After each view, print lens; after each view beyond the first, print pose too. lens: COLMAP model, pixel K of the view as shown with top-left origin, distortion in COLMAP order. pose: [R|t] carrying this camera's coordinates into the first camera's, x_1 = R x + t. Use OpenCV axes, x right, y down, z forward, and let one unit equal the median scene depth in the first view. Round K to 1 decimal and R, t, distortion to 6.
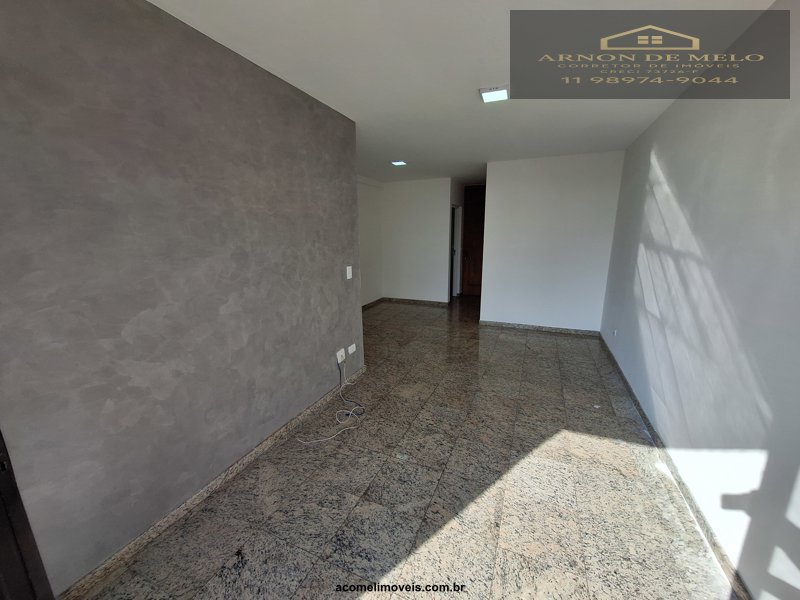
lens RADIAL K [[317.0, 0, 408.4], [0, 317.0, 305.5], [0, 0, 1]] dist [-0.006396, 0.002445]
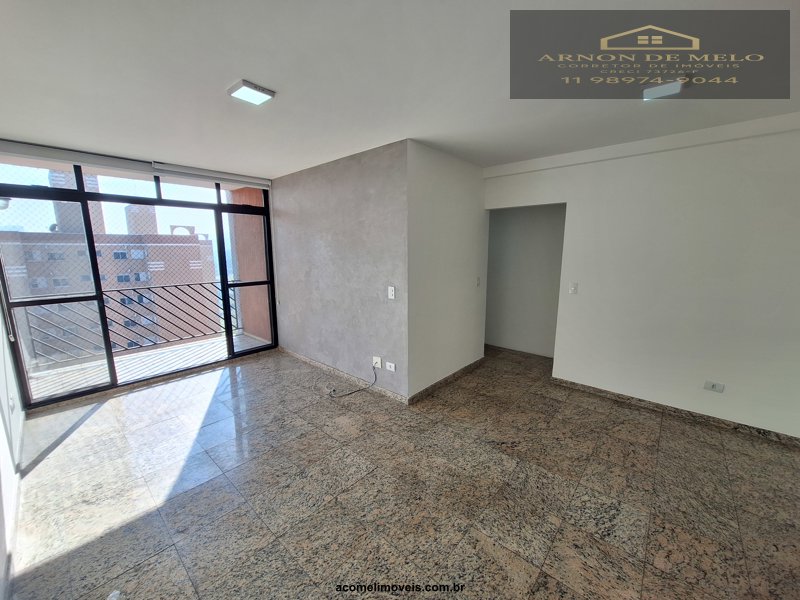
lens RADIAL K [[317.0, 0, 400.7], [0, 317.0, 302.4], [0, 0, 1]] dist [-0.006396, 0.002445]
pose [[-0.328177, 0.171896, -0.928844, 0.768258], [-0.202061, 0.947769, 0.246790, -0.335501], [0.922752, 0.268674, -0.276303, 1.328496]]
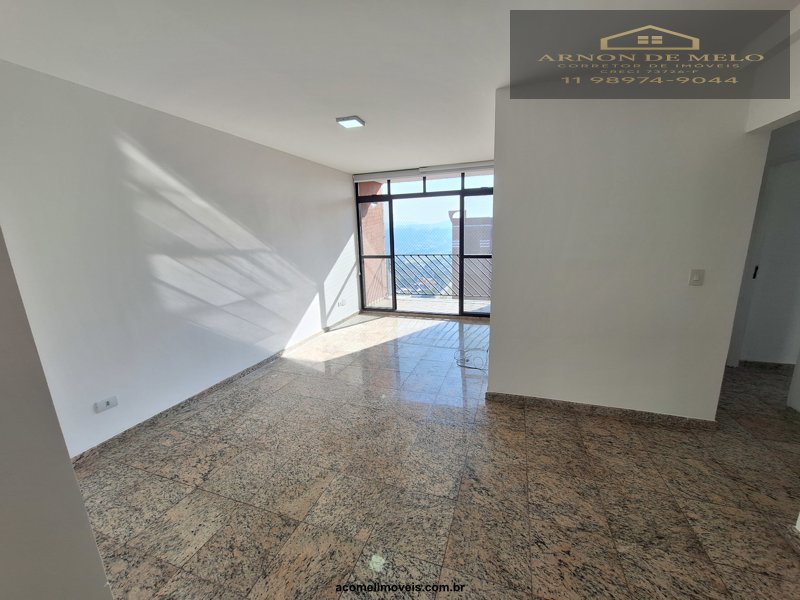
lens RADIAL K [[317.0, 0, 400.8], [0, 317.0, 299.7], [0, 0, 1]] dist [-0.006396, 0.002445]
pose [[-0.998079, 0.047628, -0.039621, 0.121279], [0.026665, 0.907508, 0.419187, -0.425559], [0.055922, 0.417325, -0.907035, 1.864387]]
